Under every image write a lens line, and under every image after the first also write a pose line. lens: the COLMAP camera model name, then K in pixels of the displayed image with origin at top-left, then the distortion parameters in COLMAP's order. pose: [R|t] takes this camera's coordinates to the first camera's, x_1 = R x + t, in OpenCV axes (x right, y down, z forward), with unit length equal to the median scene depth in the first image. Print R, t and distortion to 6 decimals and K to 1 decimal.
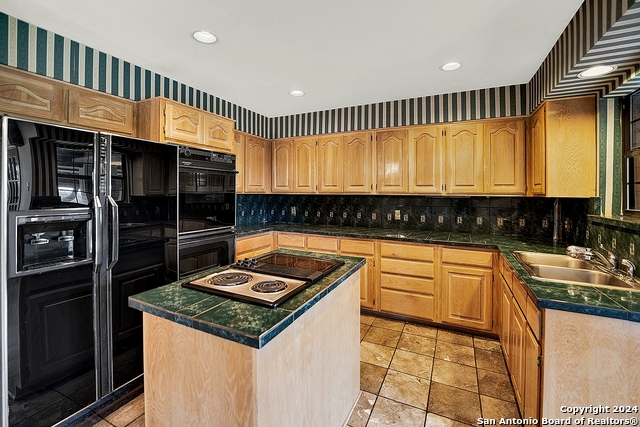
lens RADIAL K [[274.7, 0, 326.8], [0, 274.7, 190.0], [0, 0, 1]] dist [-0.015133, 0.000486]
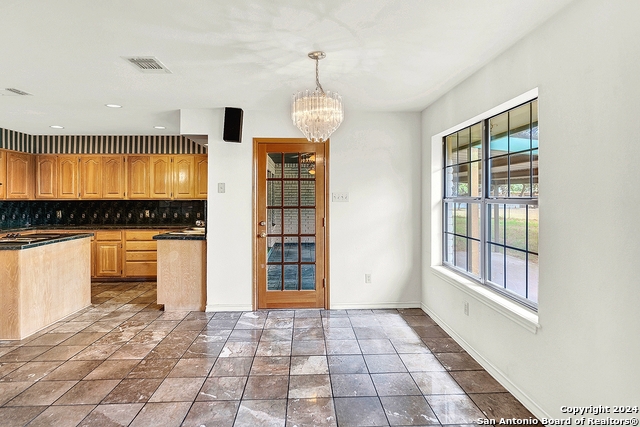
lens RADIAL K [[329.7, 0, 316.6], [0, 329.7, 195.4], [0, 0, 1]] dist [-0.007393, 0.000757]
pose [[0.882786, -0.003379, 0.469763, 0.257438], [0.003664, 0.999993, 0.000308, -0.002524], [-0.469761, 0.001450, 0.882793, -1.027828]]
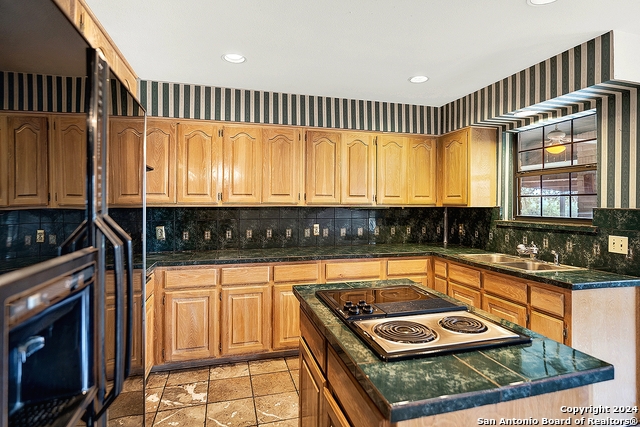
lens RADIAL K [[334.4, 0, 319.7], [0, 334.4, 203.1], [0, 0, 1]] dist [-0.000402, -0.000945]
pose [[0.754352, -0.002312, 0.656466, -0.469686], [-0.003720, 0.999963, 0.007796, -0.000614], [-0.656459, -0.008323, 0.754315, 0.226195]]
